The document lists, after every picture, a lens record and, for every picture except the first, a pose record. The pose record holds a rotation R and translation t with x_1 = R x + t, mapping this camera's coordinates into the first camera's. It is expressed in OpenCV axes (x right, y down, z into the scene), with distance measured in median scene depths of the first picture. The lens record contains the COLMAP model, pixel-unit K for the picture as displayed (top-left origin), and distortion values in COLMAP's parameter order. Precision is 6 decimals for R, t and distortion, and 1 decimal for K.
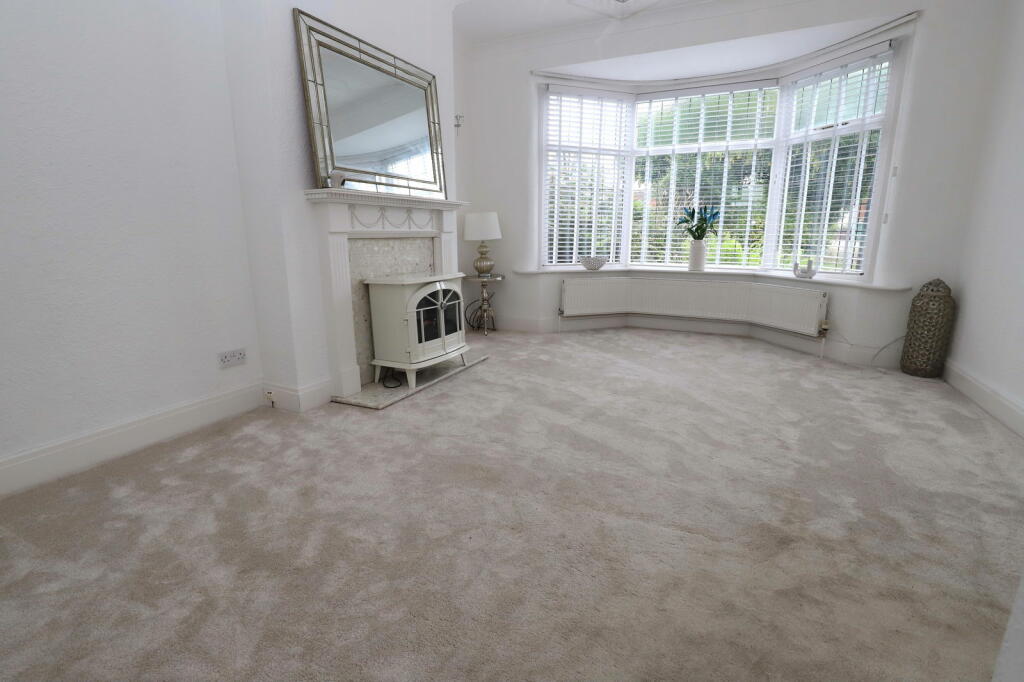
lens RADIAL K [[466.7, 0, 512.0], [0, 466.7, 341.0], [0, 0, 1]] dist [-0.025425, -0.000137]
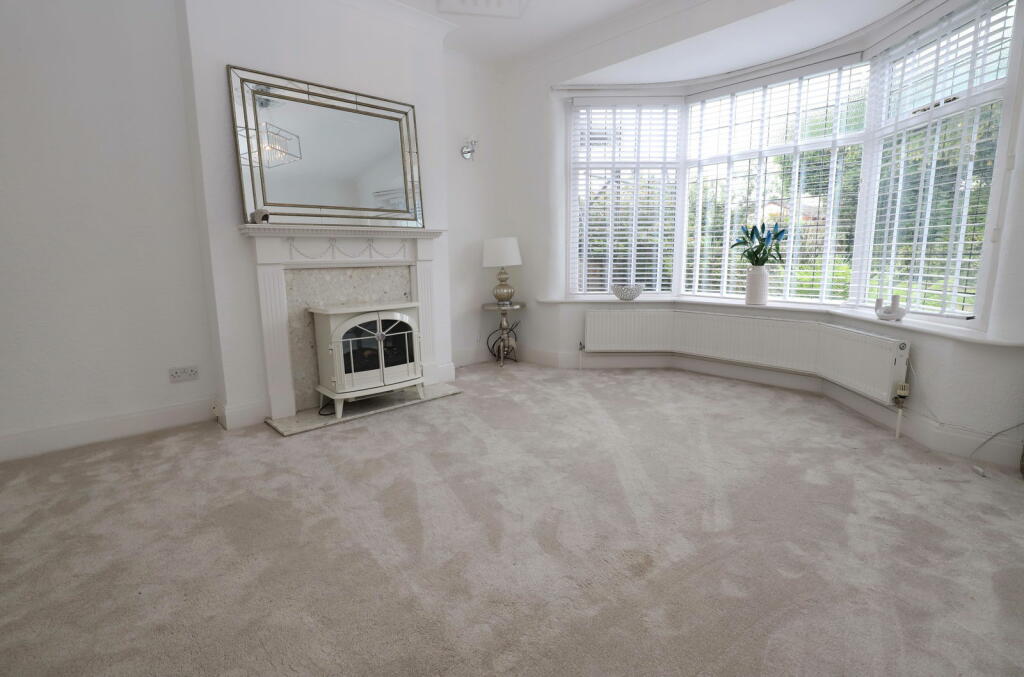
lens RADIAL K [[467.2, 0, 512.0], [0, 467.2, 338.5], [0, 0, 1]] dist [-0.037947, 0.009218]
pose [[0.932848, 0.052724, -0.356392, 0.405947], [-0.070522, 0.996819, -0.037123, -0.048516], [0.353302, 0.059764, 0.933599, 0.168966]]
